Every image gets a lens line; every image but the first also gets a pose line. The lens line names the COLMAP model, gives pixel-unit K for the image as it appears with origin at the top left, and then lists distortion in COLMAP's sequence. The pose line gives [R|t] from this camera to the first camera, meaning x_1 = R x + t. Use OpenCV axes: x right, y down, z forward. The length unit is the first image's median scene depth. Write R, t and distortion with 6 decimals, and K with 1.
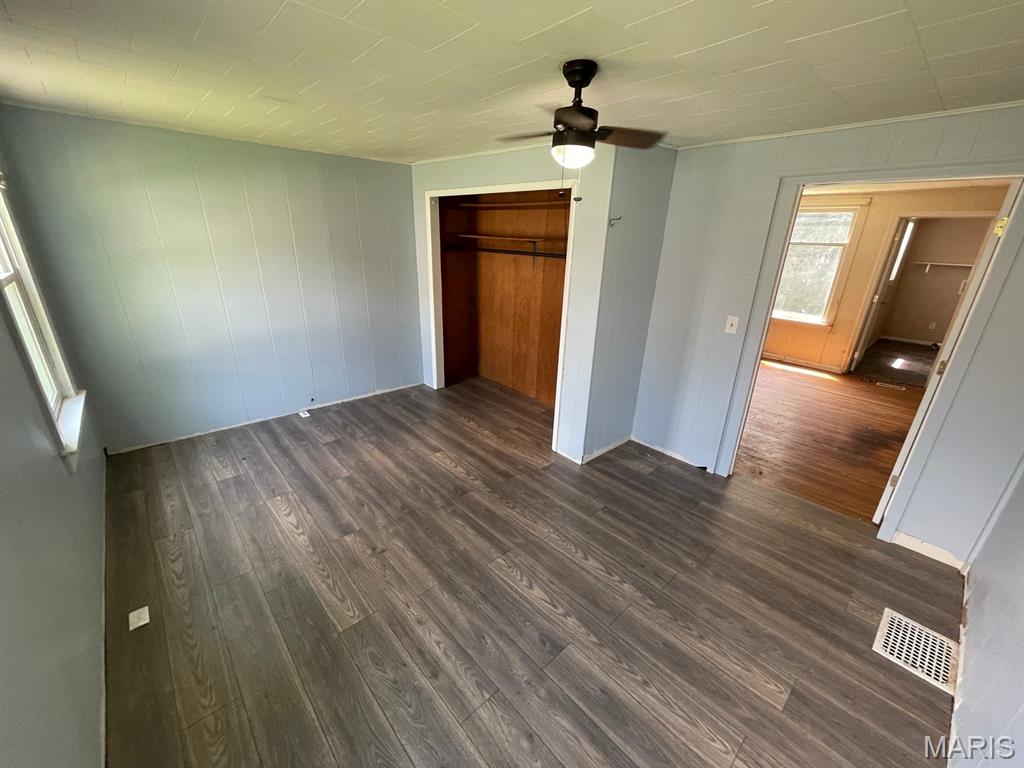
lens RADIAL K [[410.4, 0, 512.4], [0, 410.4, 389.1], [0, 0, 1]] dist [0.001102, 0.000721]
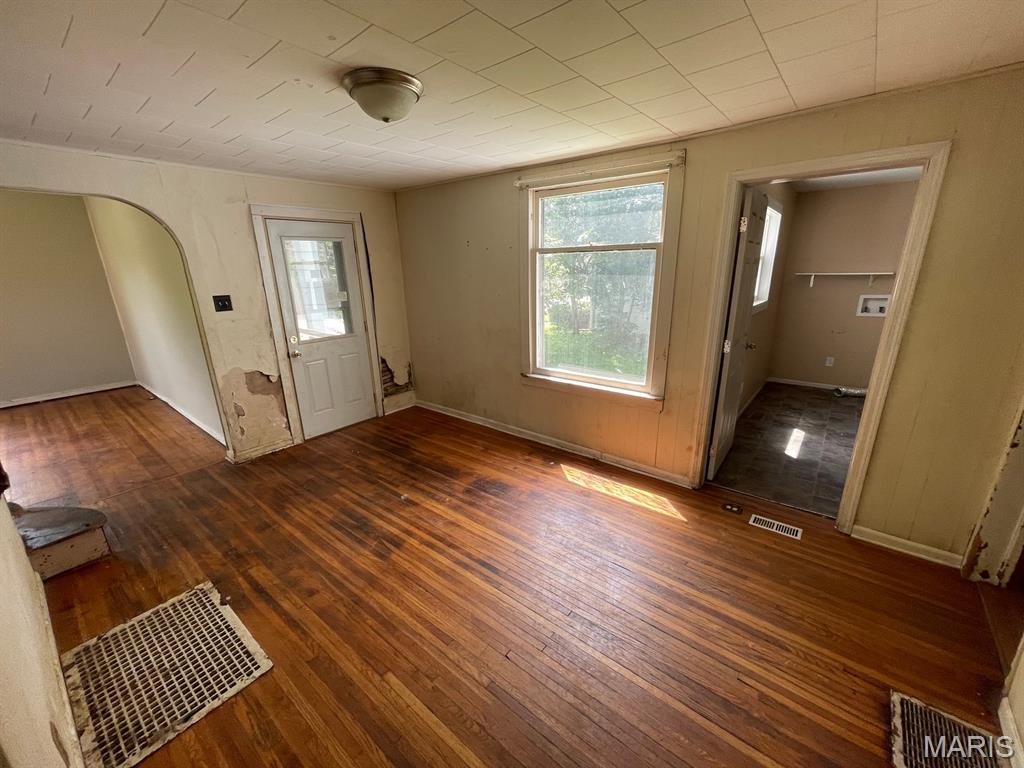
lens RADIAL K [[416.2, 0, 511.2], [0, 416.2, 389.3], [0, 0, 1]] dist [-0.012895, 0.011776]
pose [[0.986621, -0.094024, 0.133185, 0.523470], [0.102537, 0.993004, -0.058555, -0.156939], [-0.126748, 0.071428, 0.989360, 0.506828]]
